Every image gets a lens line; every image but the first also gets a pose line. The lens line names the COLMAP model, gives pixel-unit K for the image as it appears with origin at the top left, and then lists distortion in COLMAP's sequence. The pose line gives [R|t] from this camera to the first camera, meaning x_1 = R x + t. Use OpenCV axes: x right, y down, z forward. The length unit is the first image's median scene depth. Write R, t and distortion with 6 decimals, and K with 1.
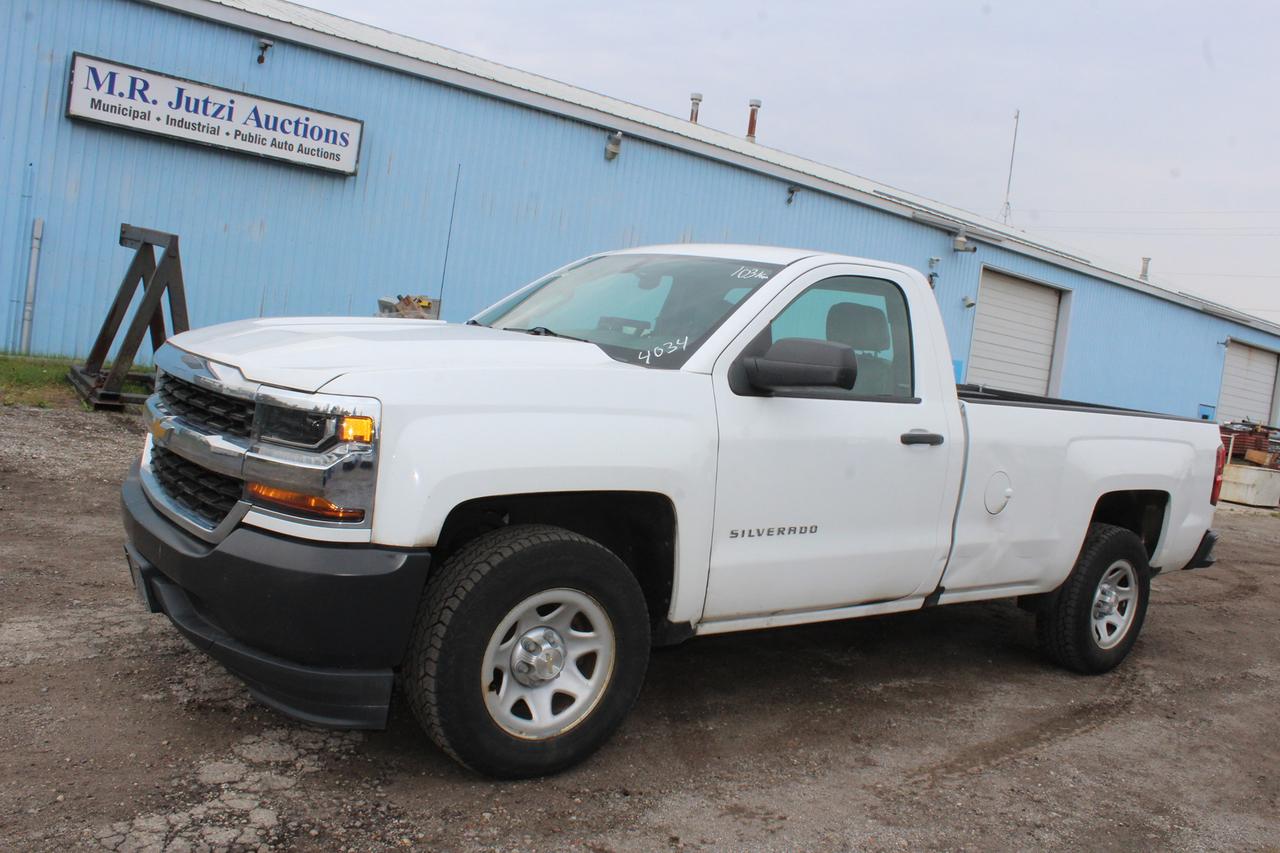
lens RADIAL K [[1102.4, 0, 640.0], [0, 1102.4, 426.5], [0, 0, 1]] dist [-0.211996, 0.242950]
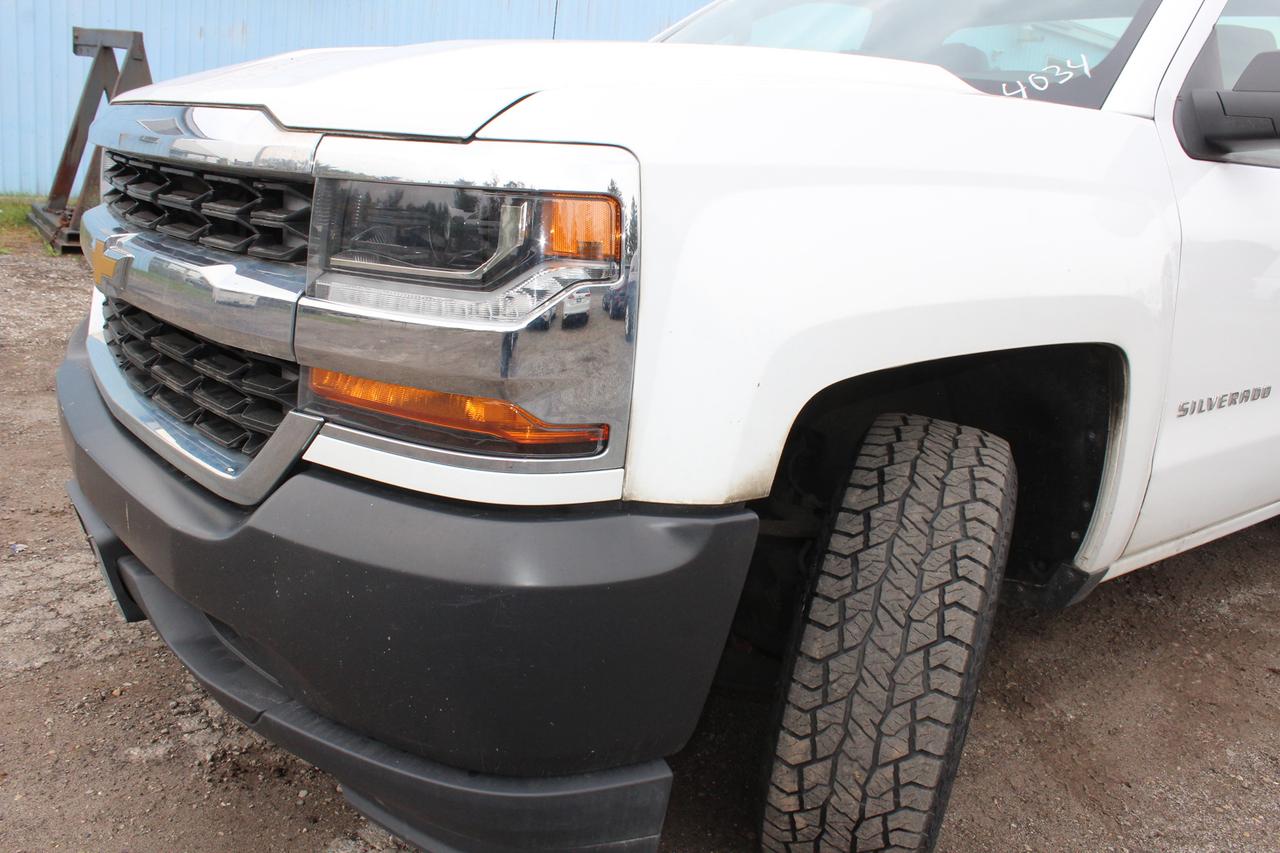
lens RADIAL K [[1102.4, 0, 640.0], [0, 1102.4, 426.5], [0, 0, 1]] dist [-0.211996, 0.242950]
pose [[0.999273, -0.037992, -0.003058, -0.213729], [0.037994, 0.986521, 0.159165, 0.010238], [-0.003030, -0.159166, 0.987247, 0.526209]]
